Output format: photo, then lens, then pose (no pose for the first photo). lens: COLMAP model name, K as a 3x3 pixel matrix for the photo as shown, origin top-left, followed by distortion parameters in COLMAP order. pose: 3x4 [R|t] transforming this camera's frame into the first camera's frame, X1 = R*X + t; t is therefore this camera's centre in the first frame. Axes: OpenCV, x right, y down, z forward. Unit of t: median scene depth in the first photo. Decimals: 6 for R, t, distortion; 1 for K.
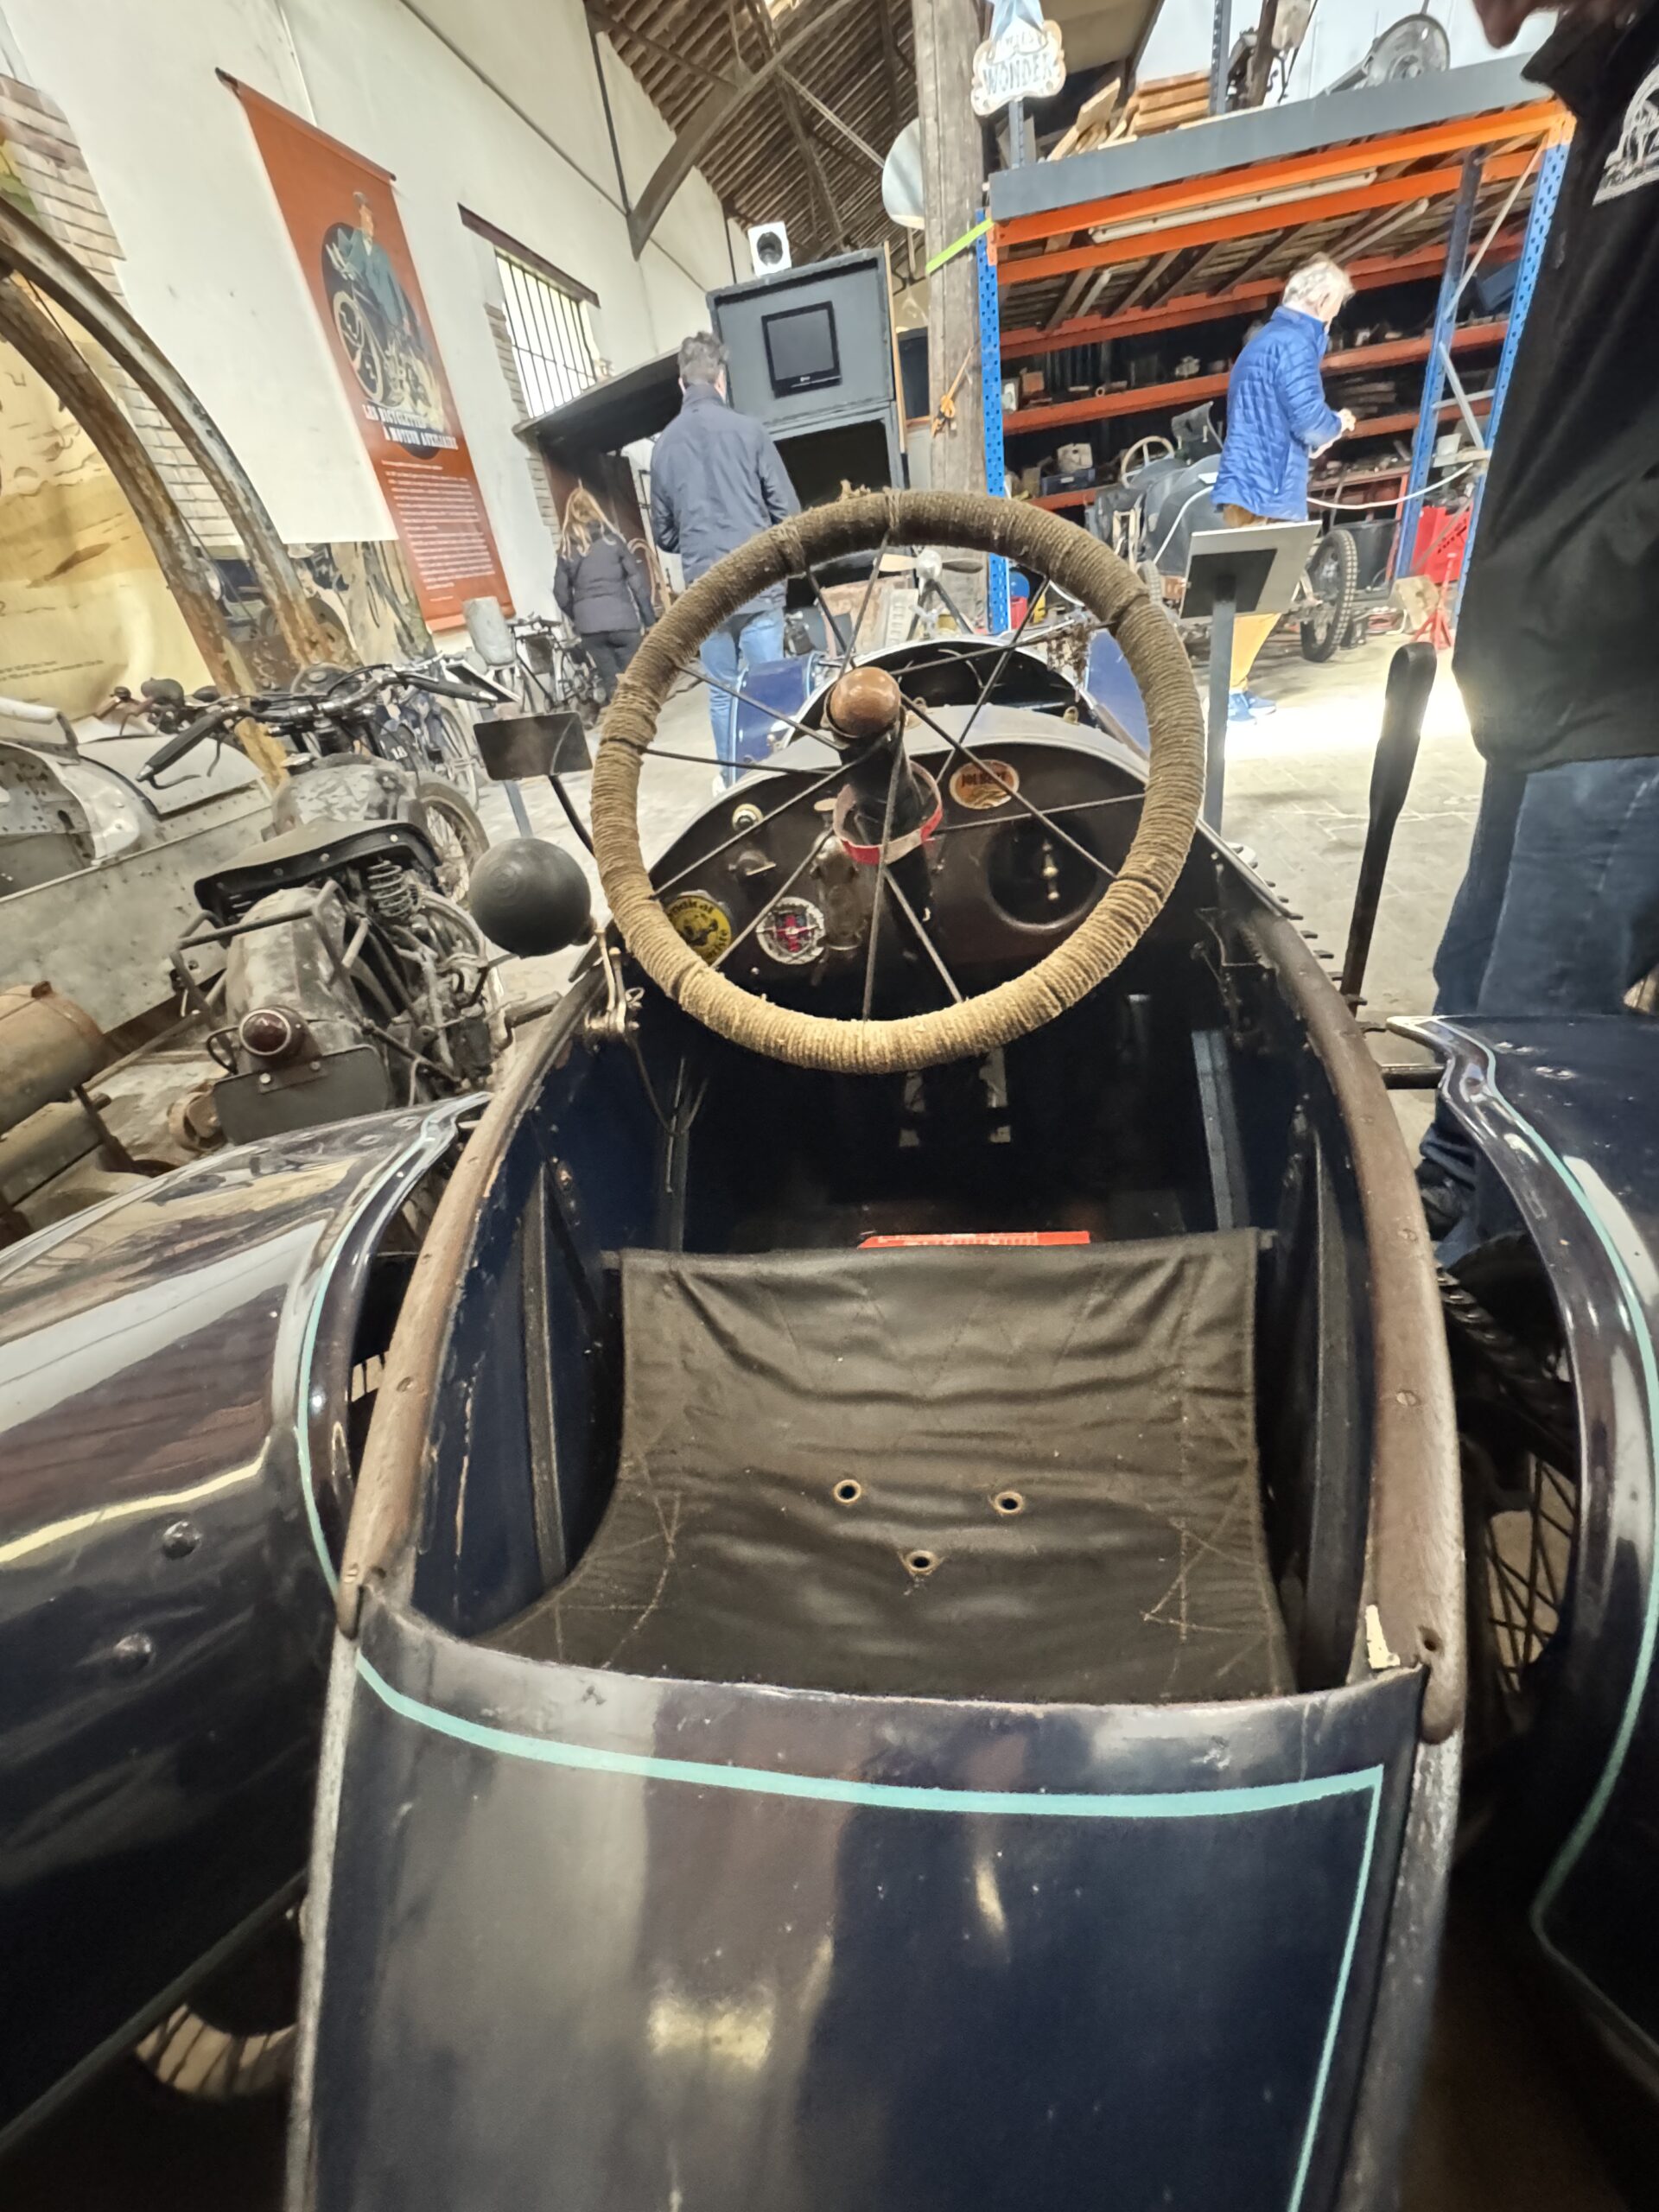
lens RADIAL K [[895.1, 0, 833.8], [0, 895.1, 1097.2], [0, 0, 1]] dist [-0.003044, 0.000222]
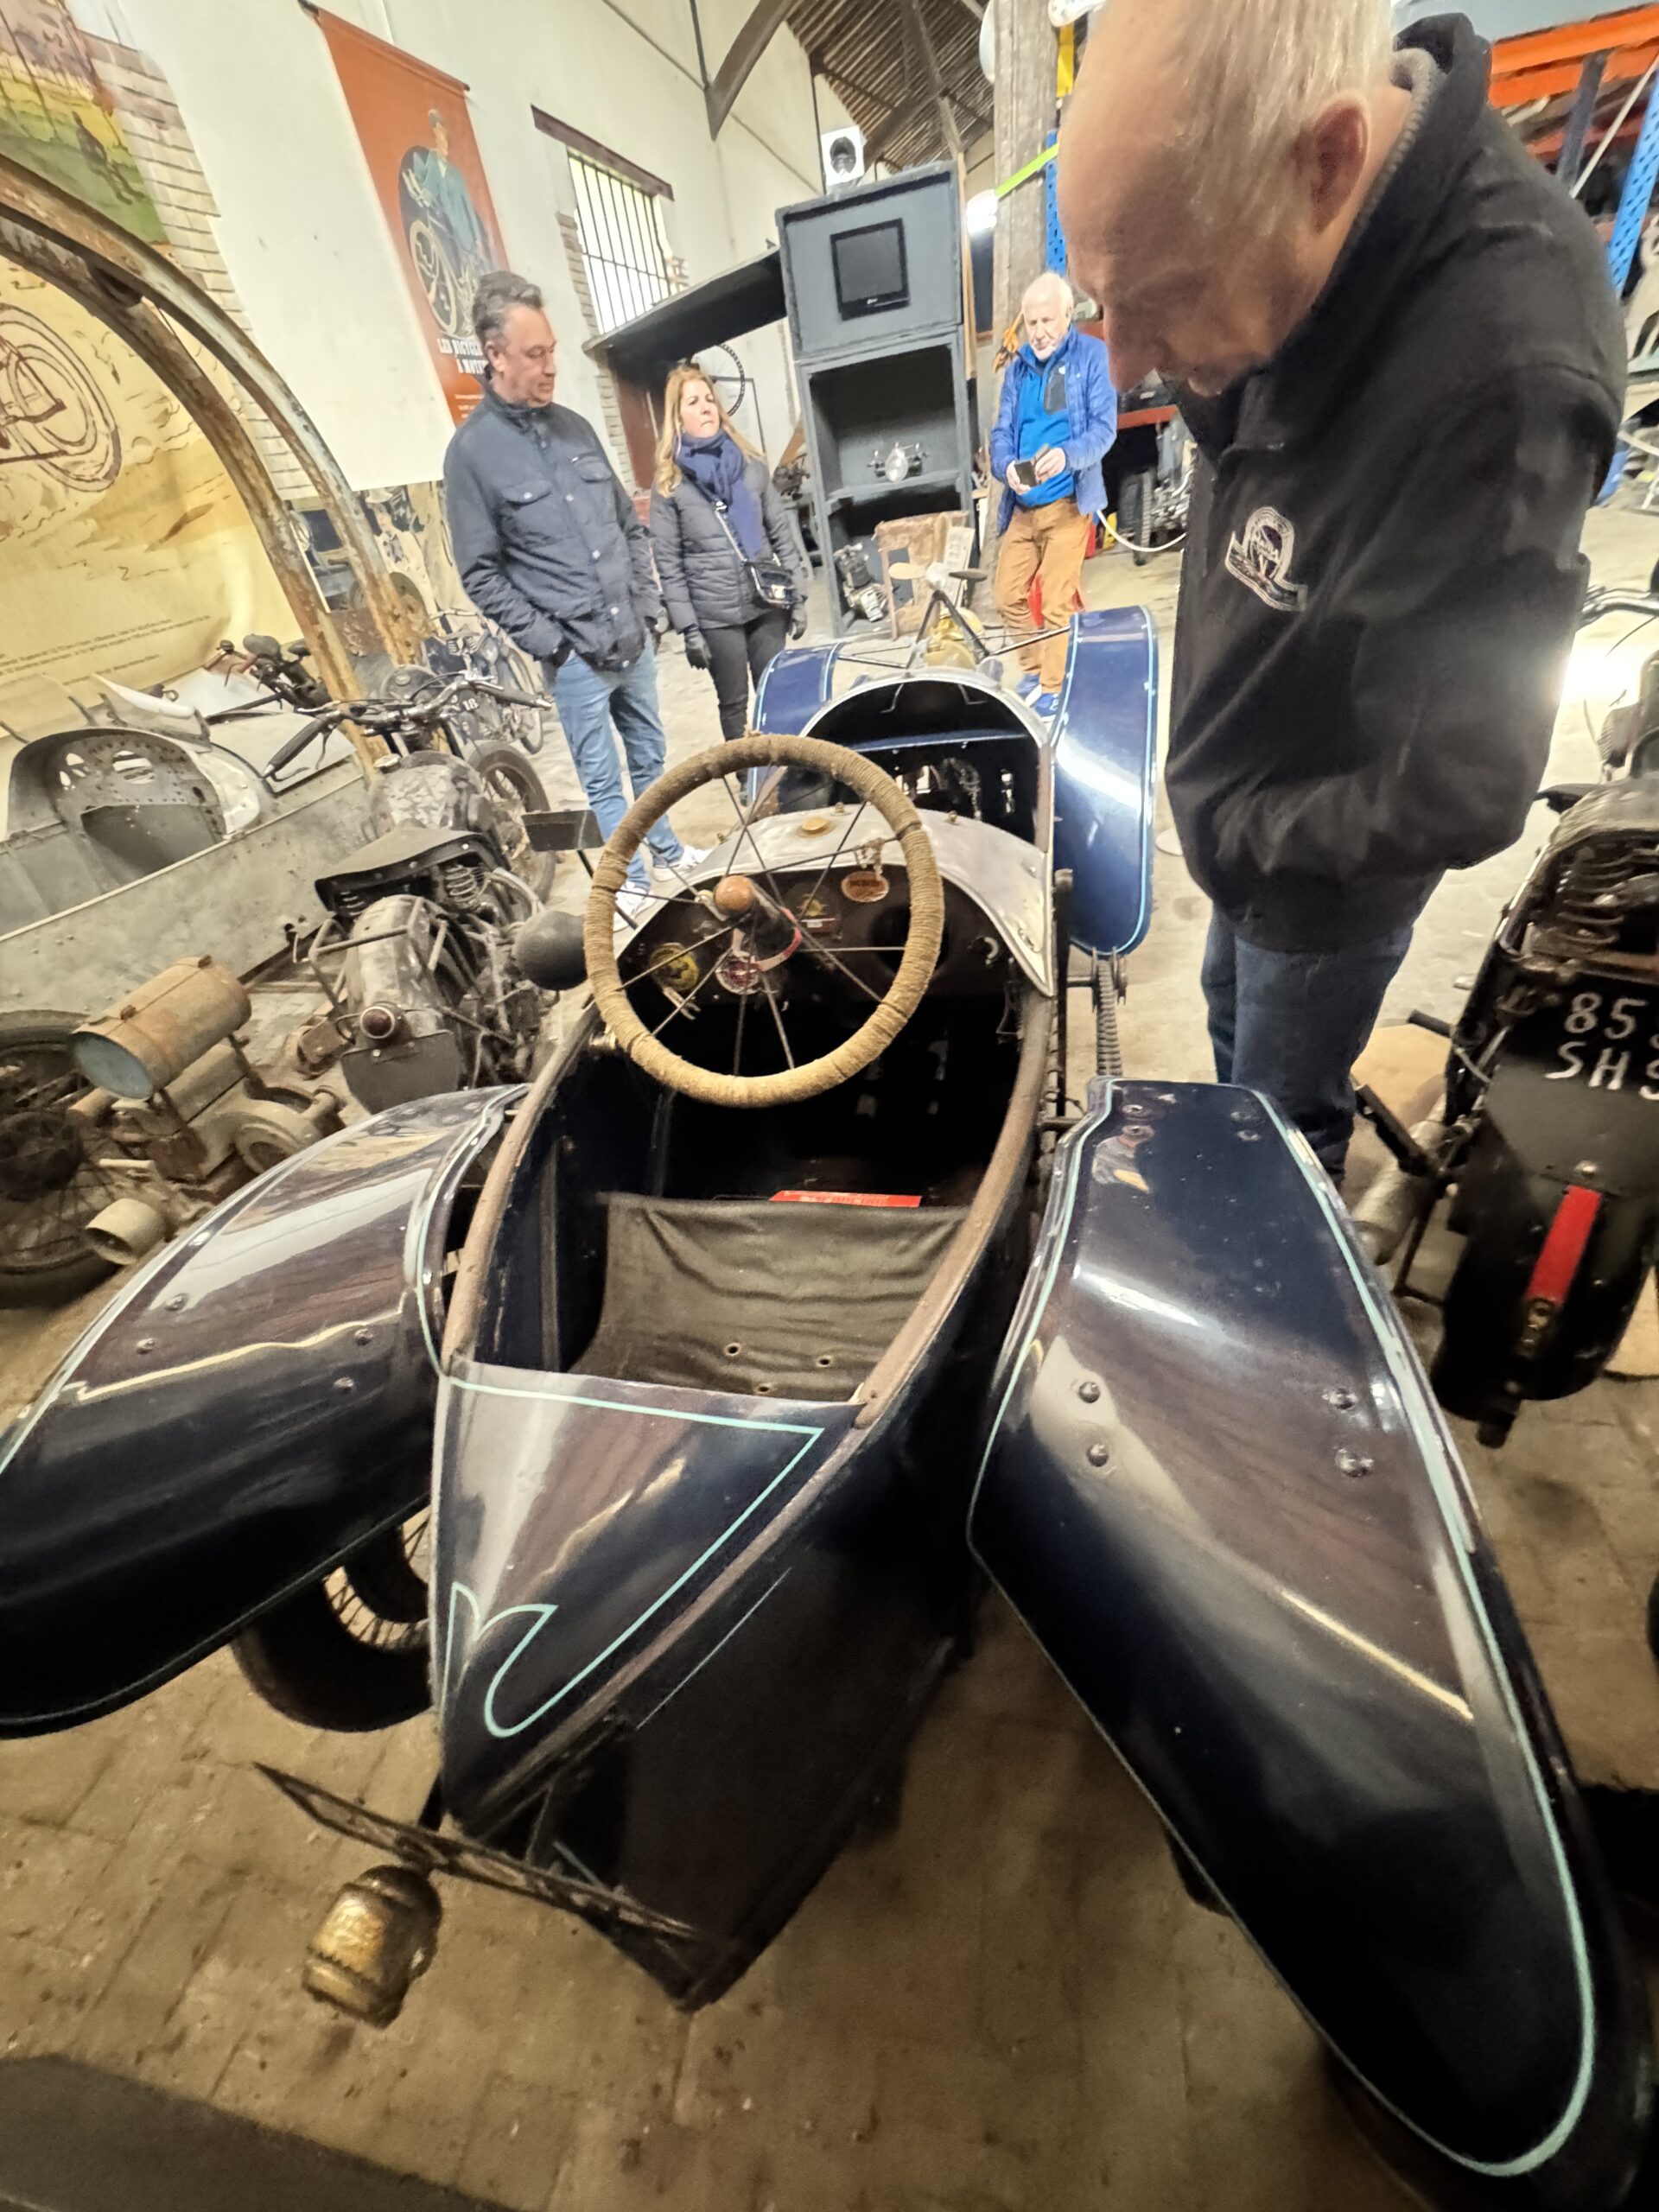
lens RADIAL K [[895.1, 0, 836.0], [0, 895.1, 1097.5], [0, 0, 1]] dist [-0.003044, 0.000222]
pose [[0.997001, 0.048512, -0.060304, 0.069441], [-0.042770, 0.994737, 0.093112, -0.044812], [0.064504, -0.090254, 0.993828, -0.143460]]
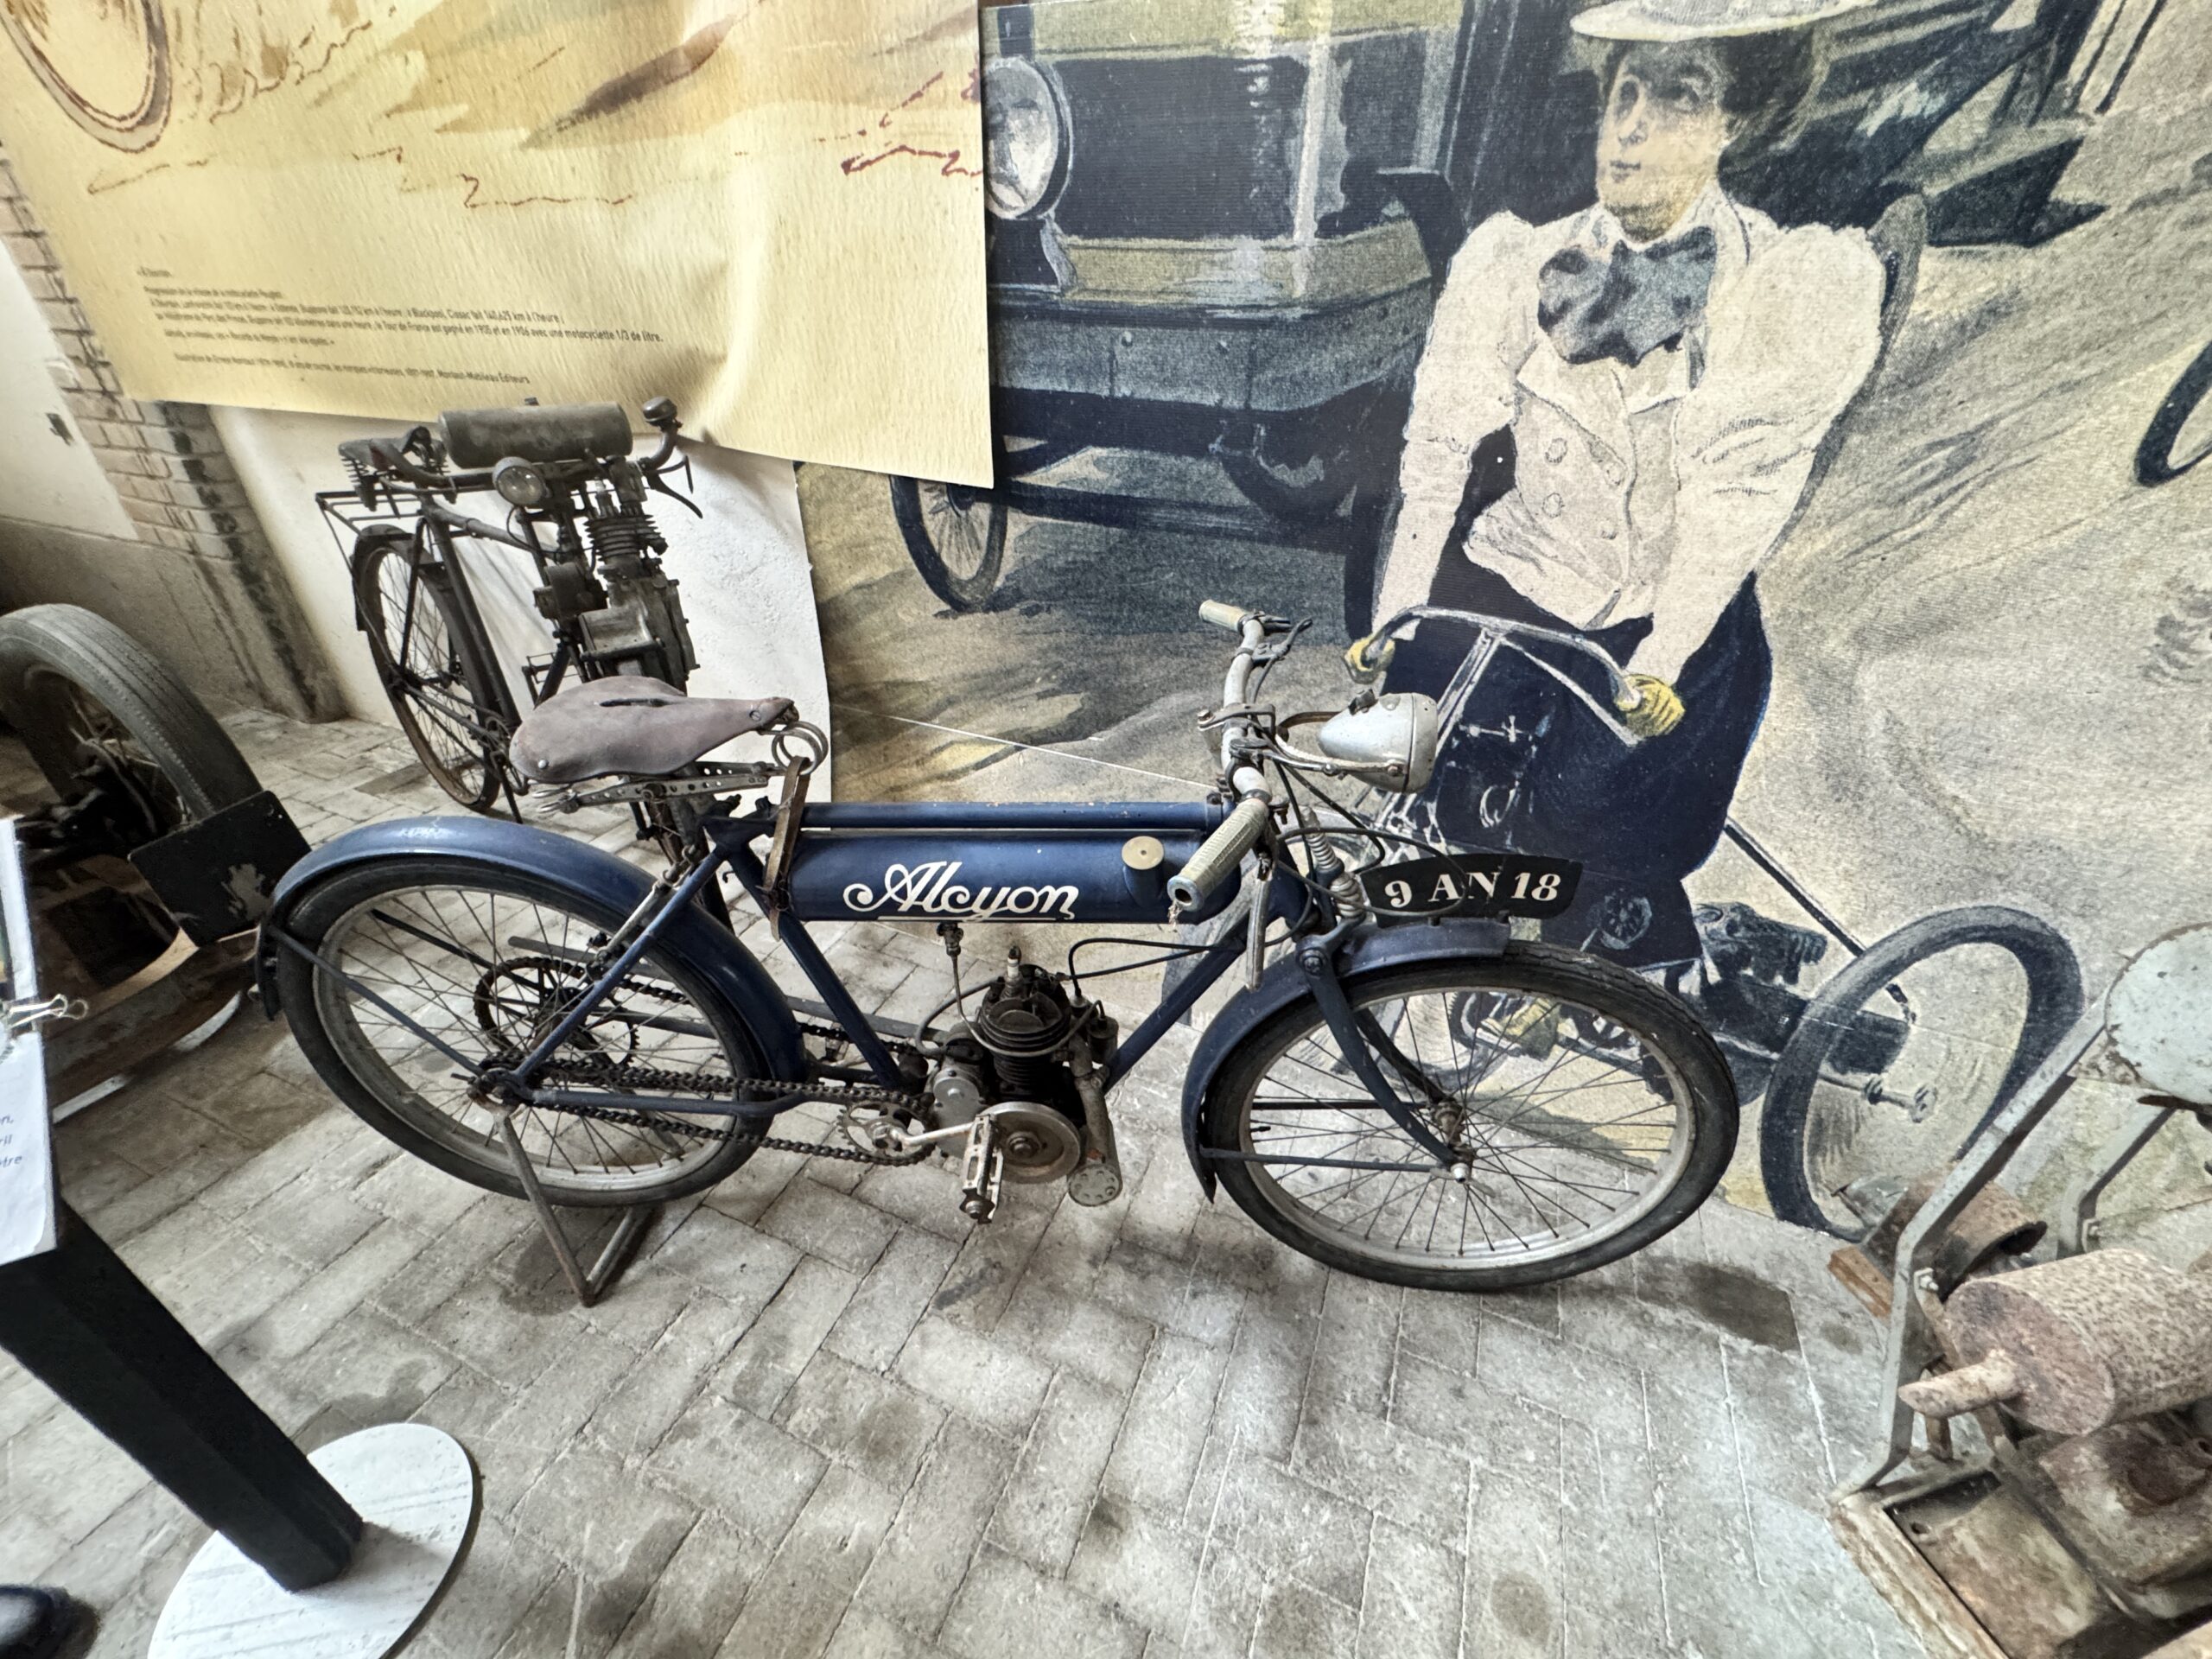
lens RADIAL K [[895.1, 0, 1091.7], [0, 895.1, 828.2], [0, 0, 1]] dist [-0.003044, 0.000222]
pose [[-0.297256, 0.615114, -0.730256, -0.577426], [-0.482217, 0.563399, 0.670856, -1.048662], [0.824079, 0.551558, 0.129144, 1.752374]]
